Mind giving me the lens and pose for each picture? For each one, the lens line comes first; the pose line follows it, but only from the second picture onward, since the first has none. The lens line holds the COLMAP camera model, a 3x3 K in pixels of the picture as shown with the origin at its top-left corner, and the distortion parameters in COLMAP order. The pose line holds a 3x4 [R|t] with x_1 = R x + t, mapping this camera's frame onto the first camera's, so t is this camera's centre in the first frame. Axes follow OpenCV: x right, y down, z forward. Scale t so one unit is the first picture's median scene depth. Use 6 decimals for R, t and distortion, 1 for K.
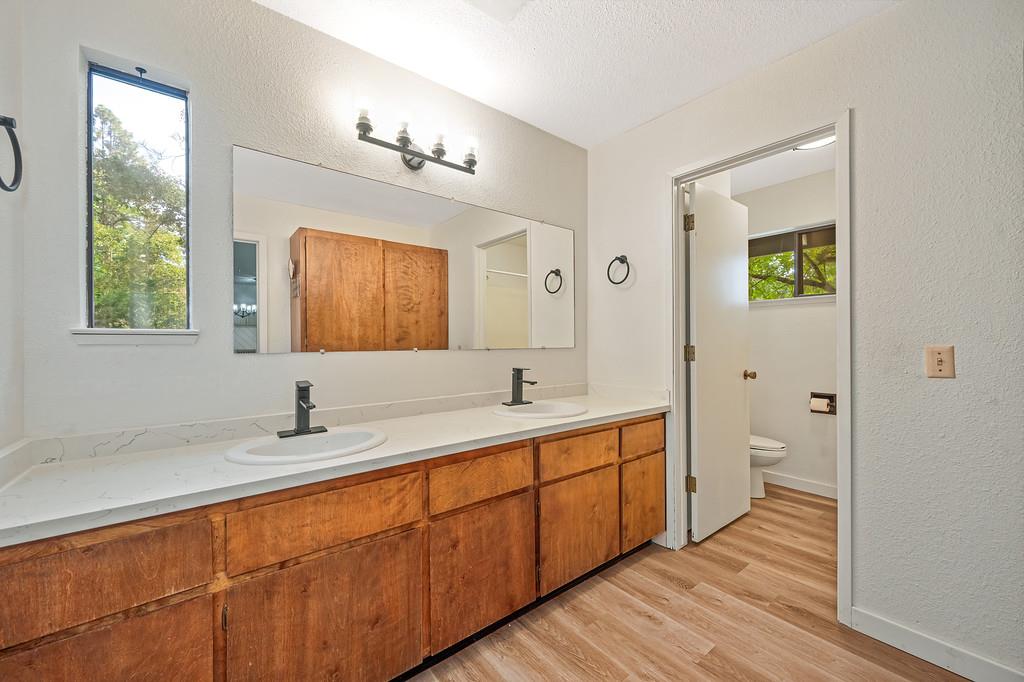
lens RADIAL K [[408.8, 0, 517.2], [0, 408.8, 340.1], [0, 0, 1]] dist [-0.002394, 0.000731]
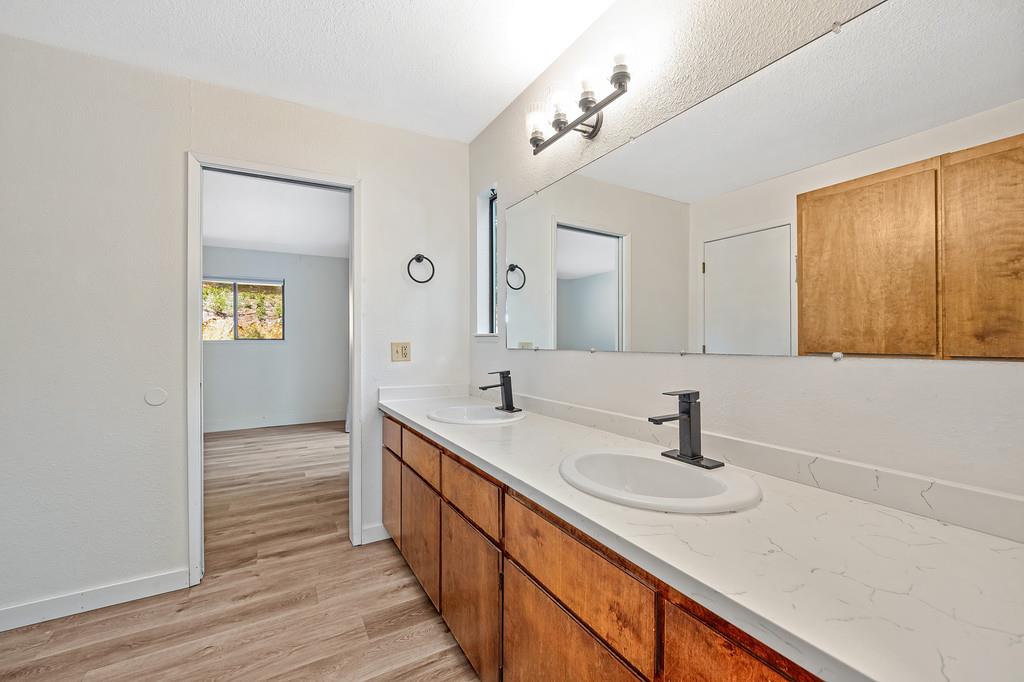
lens RADIAL K [[421.6, 0, 509.5], [0, 421.6, 345.1], [0, 0, 1]] dist [-0.002119, -0.000442]
pose [[-0.149704, 0.019674, -0.988535, 0.365940], [0.005724, 0.999802, 0.019032, -0.000671], [0.988714, -0.002810, -0.149787, 0.553489]]
